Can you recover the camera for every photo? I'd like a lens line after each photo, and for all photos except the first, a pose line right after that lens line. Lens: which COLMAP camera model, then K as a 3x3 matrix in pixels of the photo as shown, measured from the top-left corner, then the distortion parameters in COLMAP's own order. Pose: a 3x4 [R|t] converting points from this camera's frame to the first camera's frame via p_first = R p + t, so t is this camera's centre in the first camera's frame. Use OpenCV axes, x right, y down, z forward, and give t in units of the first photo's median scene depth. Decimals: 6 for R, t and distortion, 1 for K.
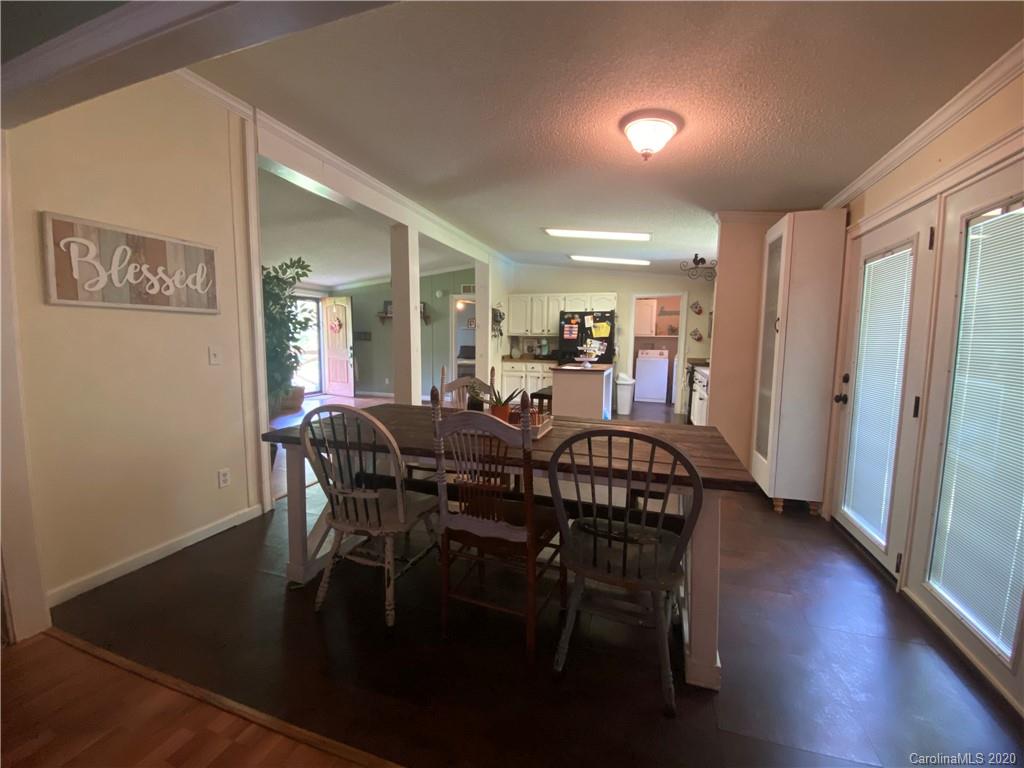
lens RADIAL K [[414.8, 0, 512.0], [0, 414.8, 384.0], [0, 0, 1]] dist [0.013363, -0.000053]
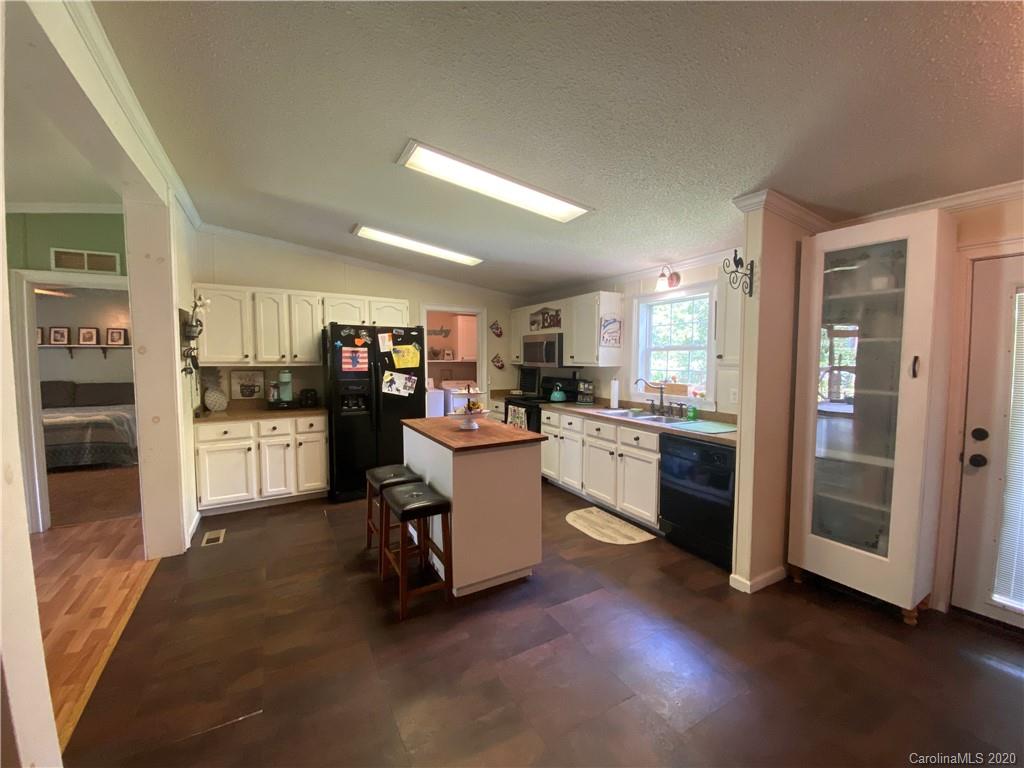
lens RADIAL K [[414.8, 0, 512.0], [0, 414.8, 384.0], [0, 0, 1]] dist [0.013363, -0.000053]
pose [[0.658296, -0.053249, 0.750873, -0.151725], [0.083010, 0.996546, -0.002105, -0.072539], [-0.748168, 0.063716, 0.660443, 0.456828]]
